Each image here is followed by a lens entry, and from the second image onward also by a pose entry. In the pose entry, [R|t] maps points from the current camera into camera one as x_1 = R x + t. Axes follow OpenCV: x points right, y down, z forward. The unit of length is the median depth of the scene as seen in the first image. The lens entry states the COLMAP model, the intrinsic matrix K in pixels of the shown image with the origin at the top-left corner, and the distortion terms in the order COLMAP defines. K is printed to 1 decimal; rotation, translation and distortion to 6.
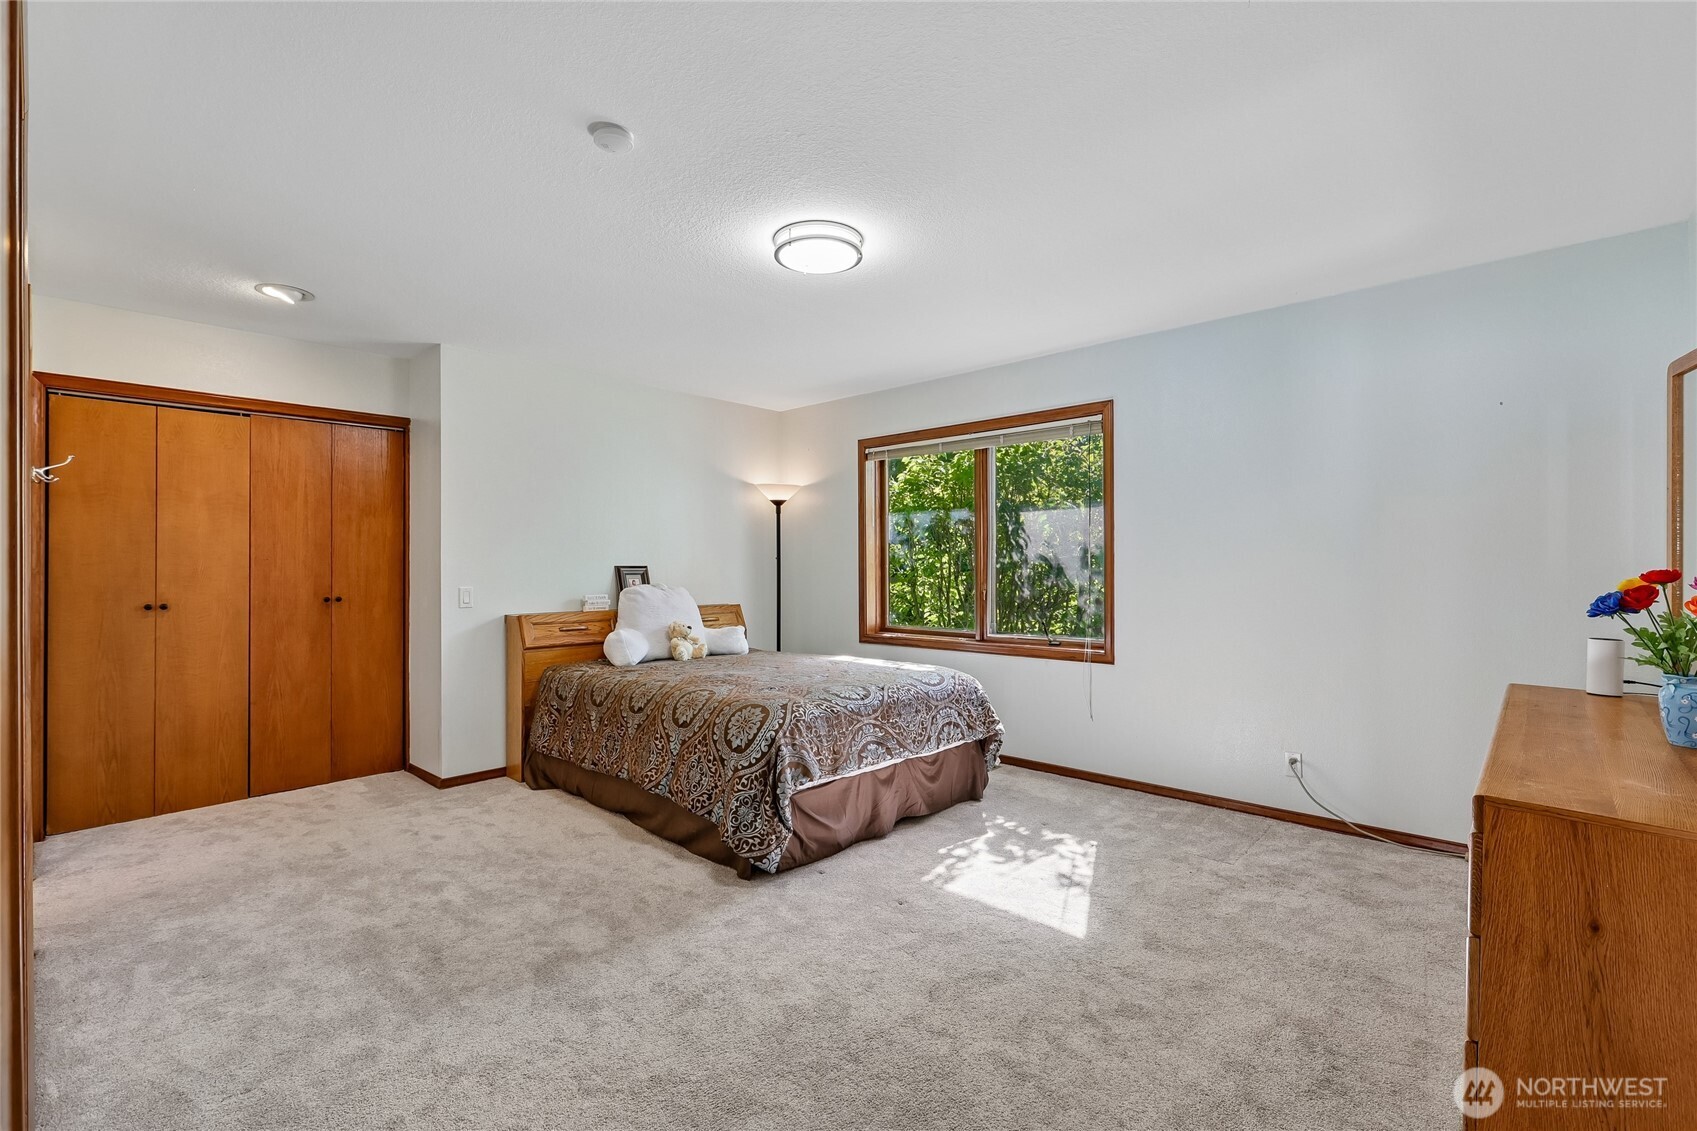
lens RADIAL K [[770.6, 0, 853.4], [0, 770.6, 562.4], [0, 0, 1]] dist [0.003423, 0.000565]
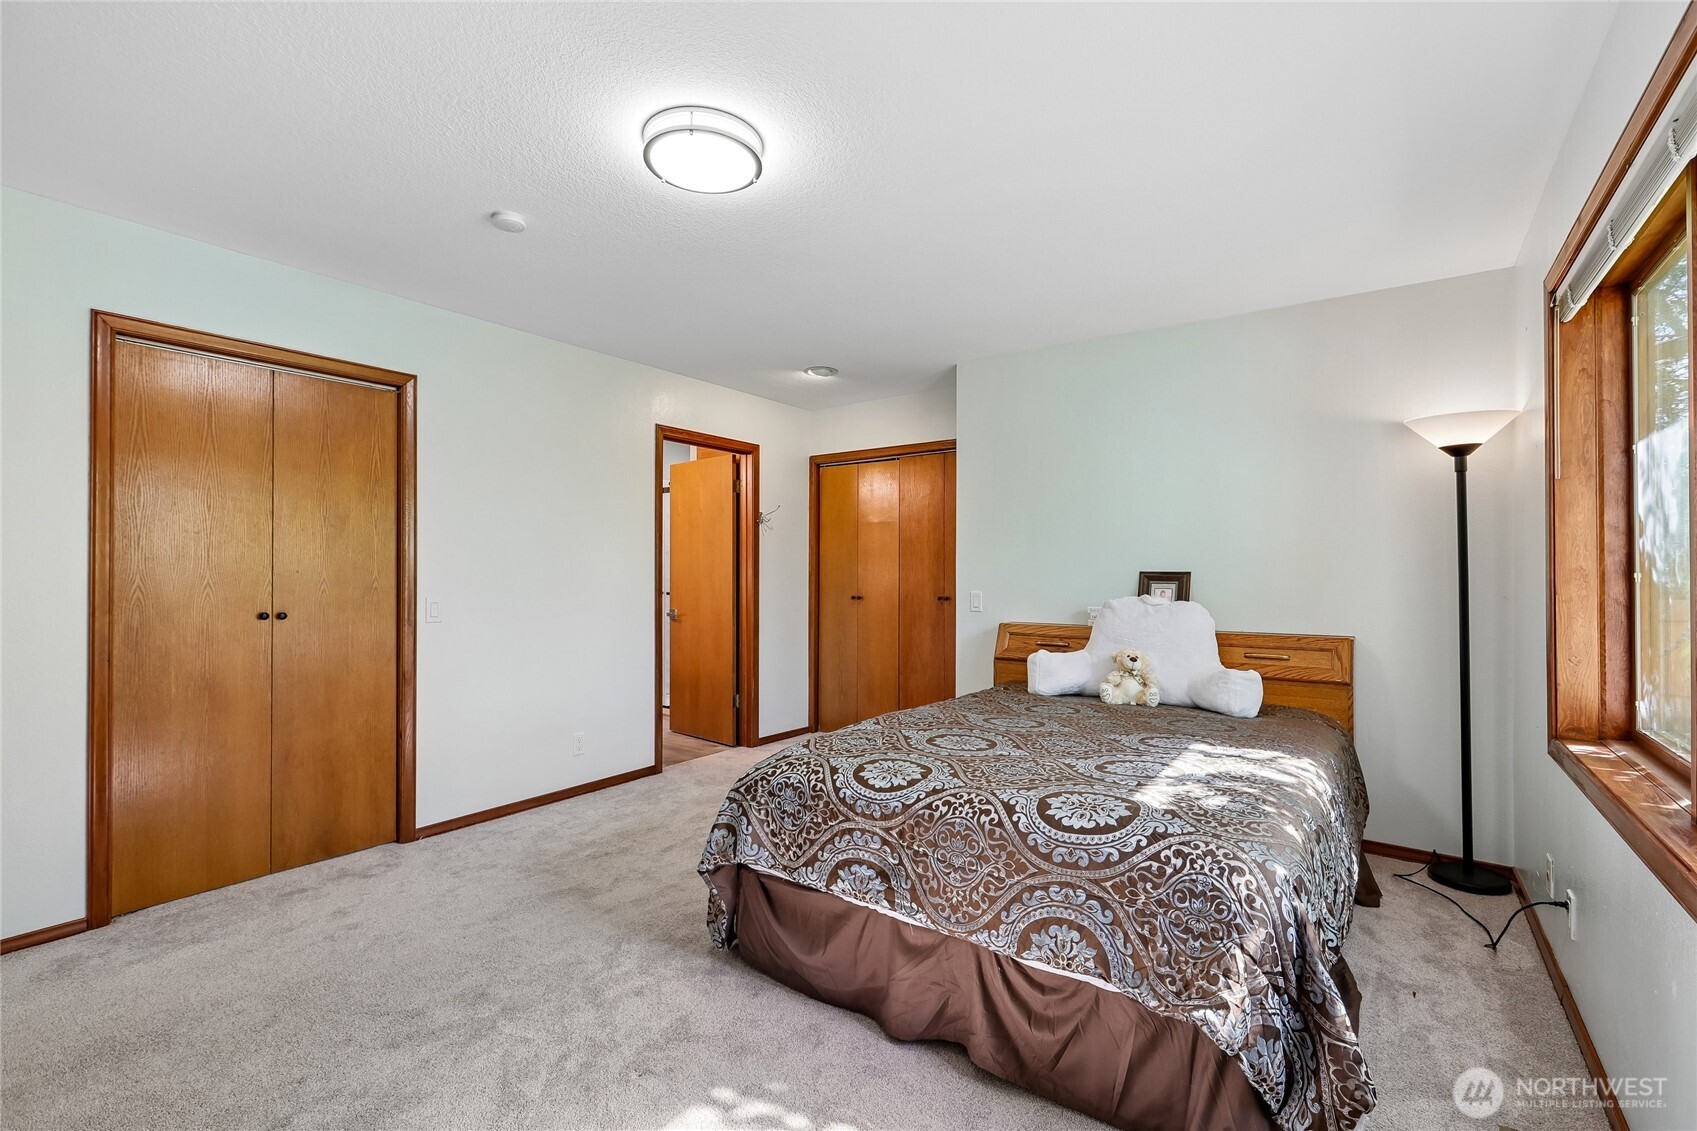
lens RADIAL K [[770.6, 0, 853.4], [0, 770.6, 562.4], [0, 0, 1]] dist [0.003423, 0.000565]
pose [[0.099675, -0.006303, -0.995000, 0.581510], [0.001210, 0.999980, -0.006214, -0.000790], [0.995019, -0.000585, 0.099680, 0.856185]]
